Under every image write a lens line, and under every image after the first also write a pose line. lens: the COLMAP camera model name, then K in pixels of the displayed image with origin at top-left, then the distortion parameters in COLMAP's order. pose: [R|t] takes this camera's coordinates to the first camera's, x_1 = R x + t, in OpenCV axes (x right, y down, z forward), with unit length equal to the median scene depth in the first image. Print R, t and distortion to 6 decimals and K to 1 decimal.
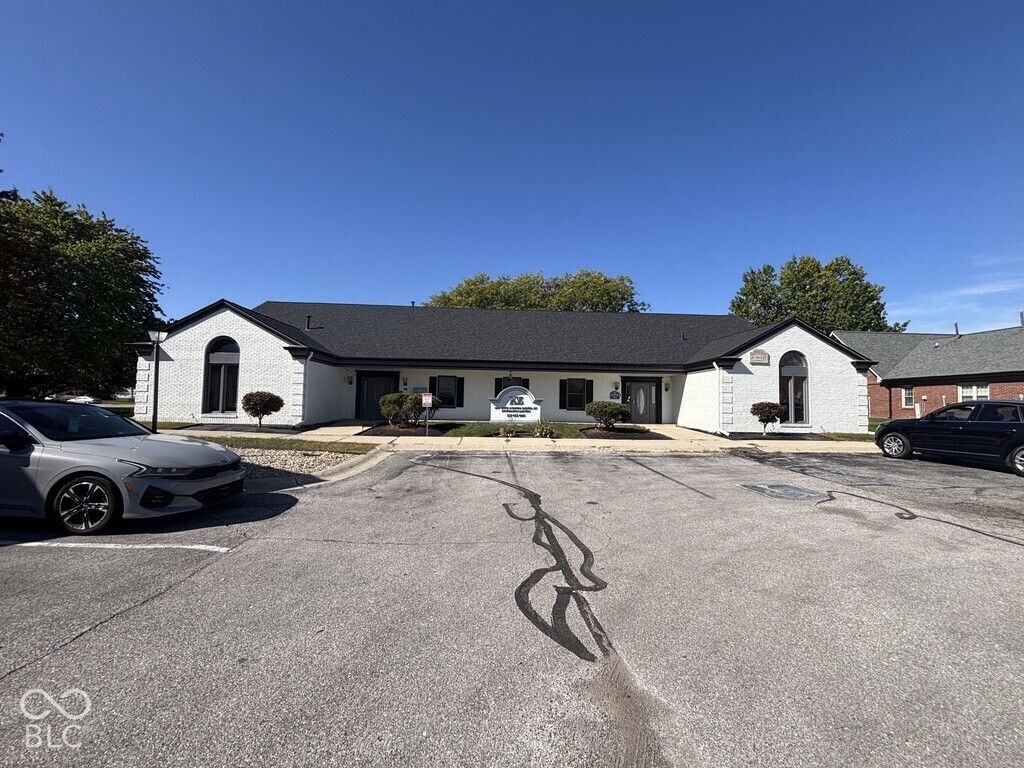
lens RADIAL K [[411.6, 0, 513.3], [0, 411.6, 386.5], [0, 0, 1]] dist [-0.001885, -0.000075]
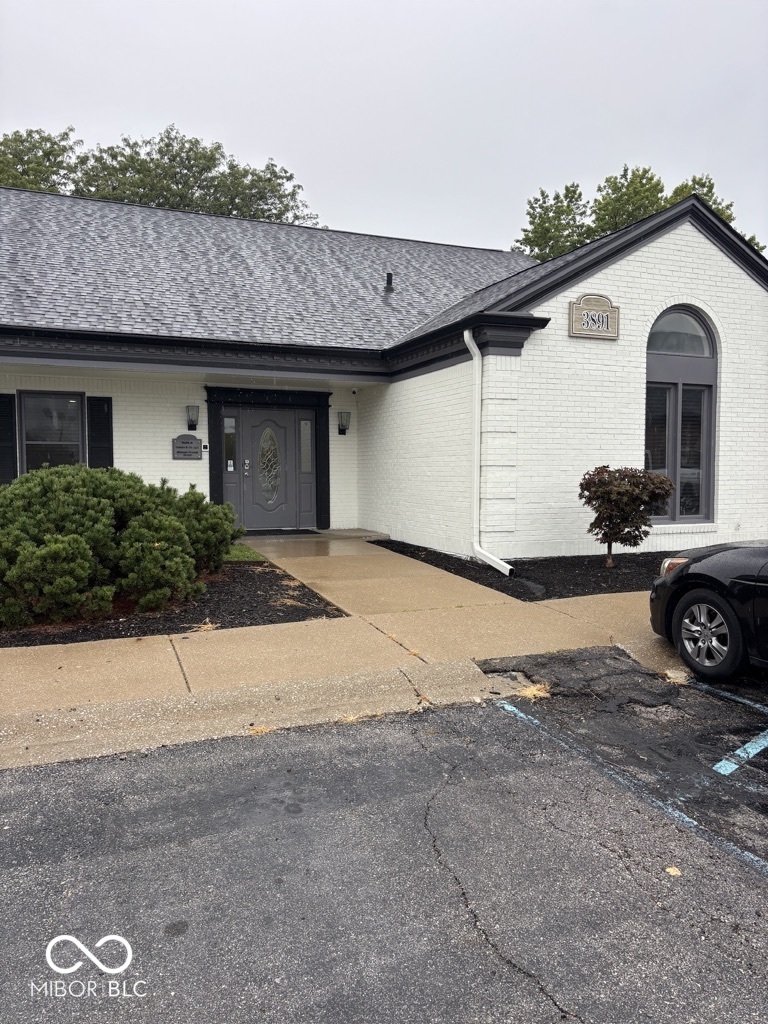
lens RADIAL K [[774.1, 0, 384.6], [0, 774.1, 510.7], [0, 0, 1]] dist [0.002786, 0.001143]
pose [[0.942951, -0.038279, 0.330723, 0.188872], [0.004017, 0.994604, 0.103664, 0.008157], [-0.332907, -0.096421, 0.938017, 0.376942]]
